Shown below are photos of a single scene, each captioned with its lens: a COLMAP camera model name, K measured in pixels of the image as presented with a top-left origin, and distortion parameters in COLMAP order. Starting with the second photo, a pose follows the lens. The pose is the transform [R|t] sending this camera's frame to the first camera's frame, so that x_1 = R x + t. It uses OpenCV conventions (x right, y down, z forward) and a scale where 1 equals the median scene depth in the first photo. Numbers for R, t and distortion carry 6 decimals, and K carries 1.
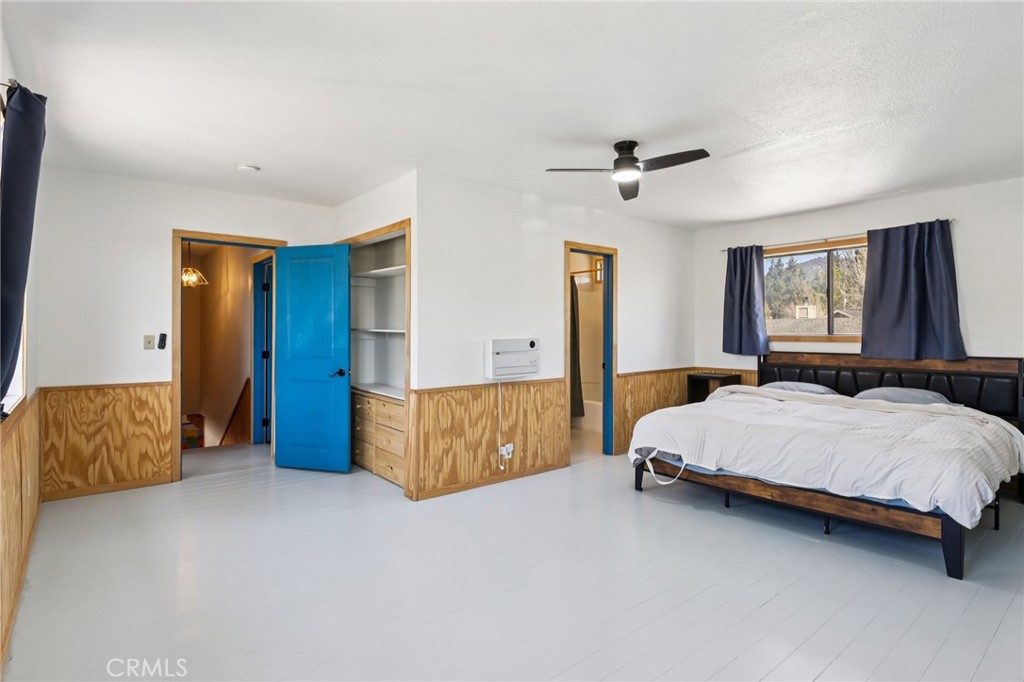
lens RADIAL K [[530.1, 0, 512.0], [0, 530.1, 341.0], [0, 0, 1]] dist [0.028339, -0.000258]
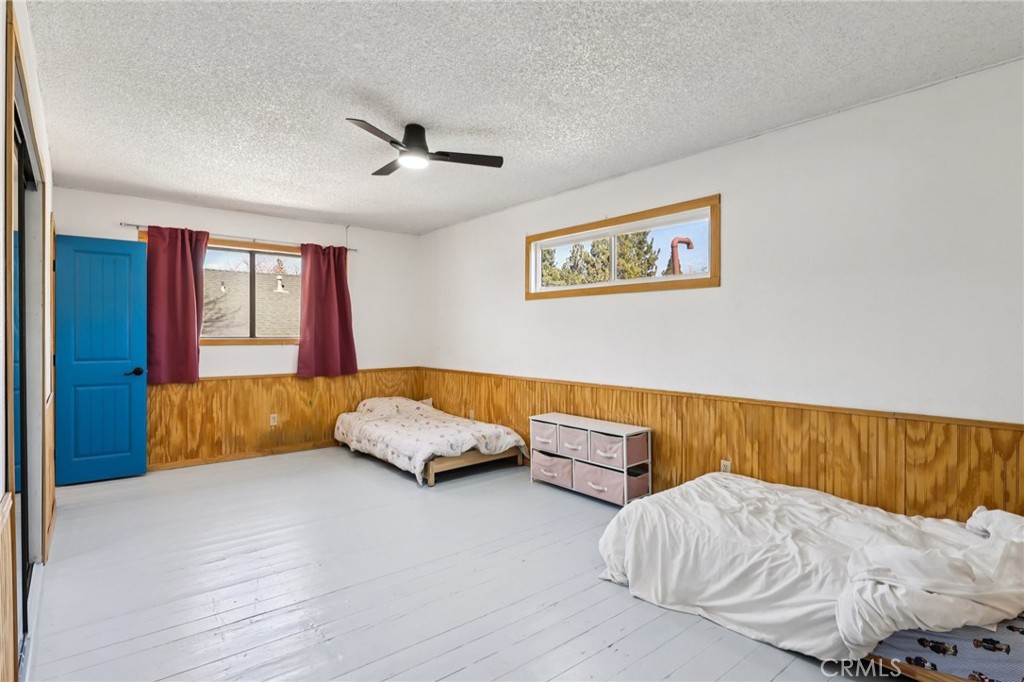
lens RADIAL K [[530.1, 0, 512.0], [0, 530.1, 341.0], [0, 0, 1]] dist [0.028339, -0.000258]
pose [[-0.005303, -0.008205, 0.999952, -0.450369], [0.005125, 0.999953, 0.008233, -0.009068], [-0.999973, 0.005168, -0.005261, 0.566341]]
